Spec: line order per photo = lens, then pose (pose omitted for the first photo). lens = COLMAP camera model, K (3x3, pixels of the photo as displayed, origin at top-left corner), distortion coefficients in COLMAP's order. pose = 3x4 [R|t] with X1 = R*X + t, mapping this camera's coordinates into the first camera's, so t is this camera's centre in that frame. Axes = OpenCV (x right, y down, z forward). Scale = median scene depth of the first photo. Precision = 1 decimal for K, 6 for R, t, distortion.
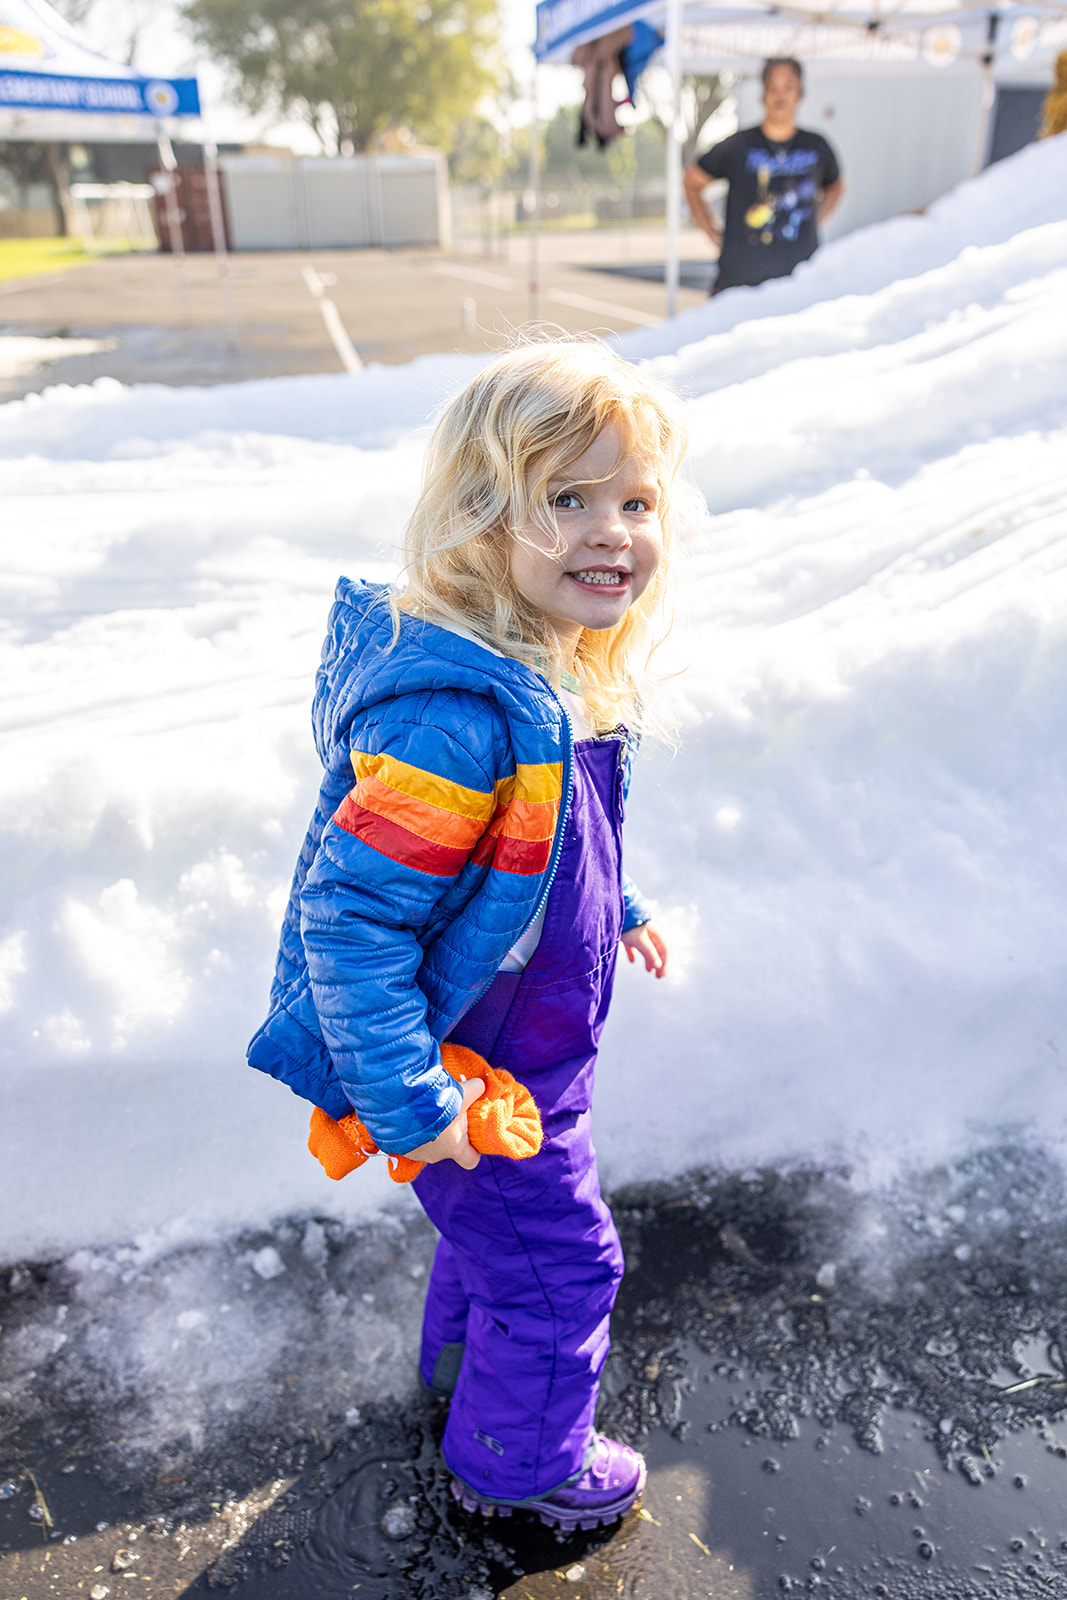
lens RADIAL K [[1237.0, 0, 533.5], [0, 1237.0, 800.0], [0, 0, 1]] dist [-0.003076, 0.002802]
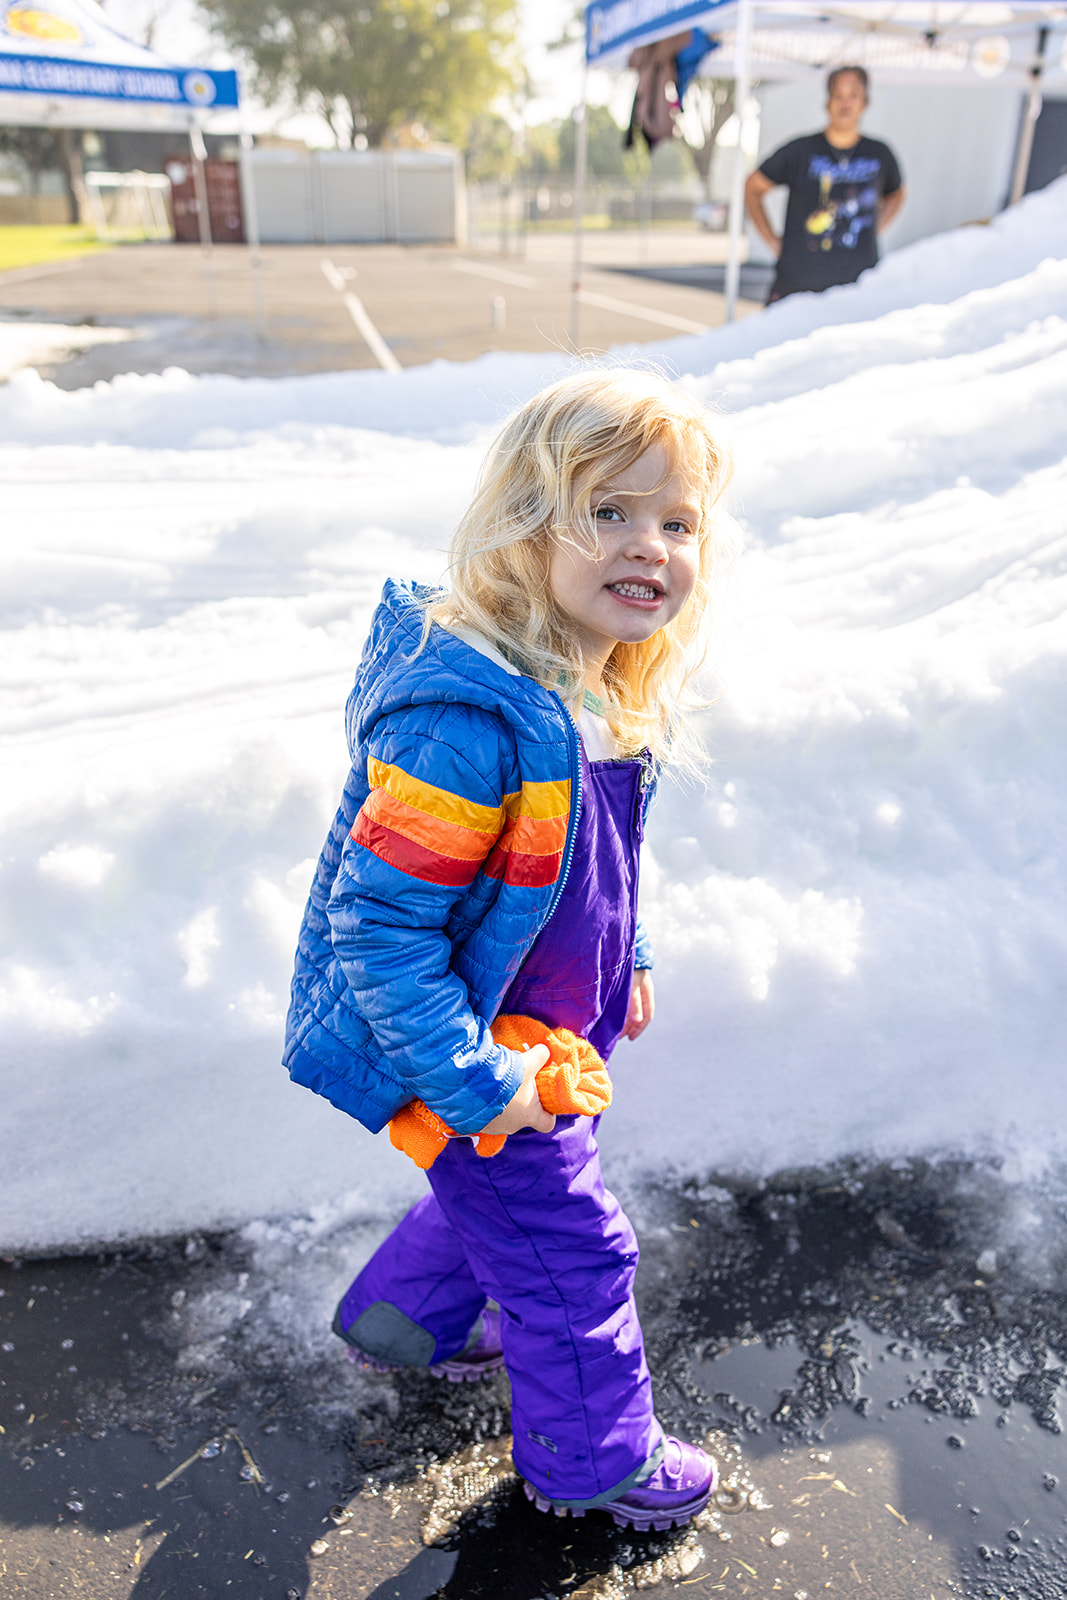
lens RADIAL K [[1237.0, 0, 533.5], [0, 1237.0, 800.0], [0, 0, 1]] dist [-0.003076, 0.002802]
pose [[0.999706, 0.024202, 0.001549, -0.141983], [-0.024203, 0.999707, 0.000742, 0.009552], [-0.001531, -0.000779, 0.999999, -0.023485]]
